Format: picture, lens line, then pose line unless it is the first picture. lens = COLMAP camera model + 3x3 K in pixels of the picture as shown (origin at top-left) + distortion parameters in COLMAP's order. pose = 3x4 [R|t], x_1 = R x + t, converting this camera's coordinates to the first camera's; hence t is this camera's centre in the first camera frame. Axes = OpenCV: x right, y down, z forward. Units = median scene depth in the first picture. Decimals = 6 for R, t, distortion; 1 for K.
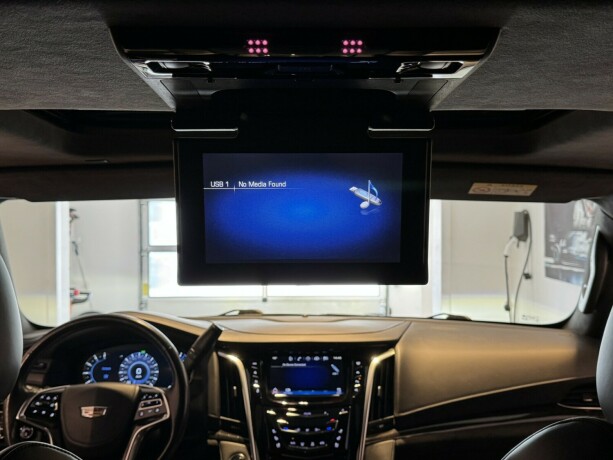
lens RADIAL K [[730.6, 0, 307.6], [0, 730.6, 251.1], [0, 0, 1]] dist [0.220153, -0.631613]
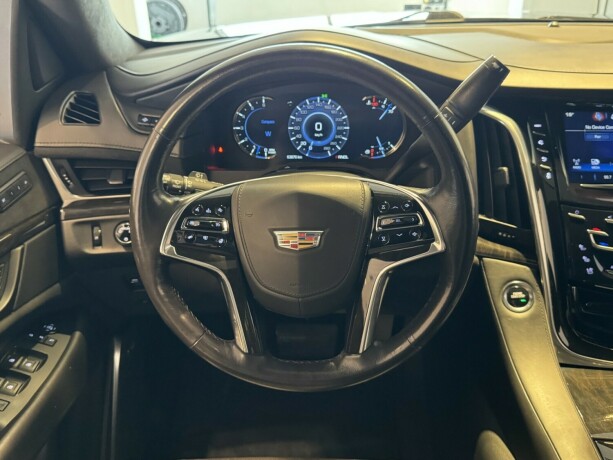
lens RADIAL K [[573.2, 0, 306.5], [0, 573.2, 230.0], [0, 0, 1]] dist [0.009732, -0.001418]
pose [[0.998649, 0.009184, -0.051139, -0.227522], [0.014417, 0.896626, 0.442554, 0.025454], [0.049917, -0.442694, 0.895282, 0.556387]]
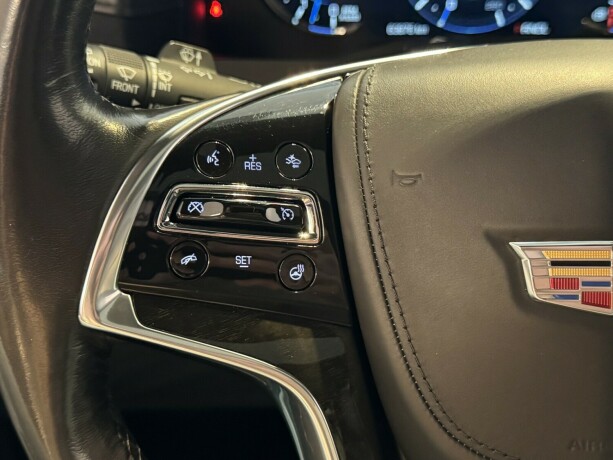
lens RADIAL K [[872.6, 0, 306.5], [0, 872.6, 230.0], [0, 0, 1]] dist [0.120824, -0.095425]
pose [[0.999672, 0.015724, -0.020225, -0.296797], [-0.004151, 0.878466, 0.477787, 0.112261], [0.025279, -0.477546, 0.878243, 0.746073]]
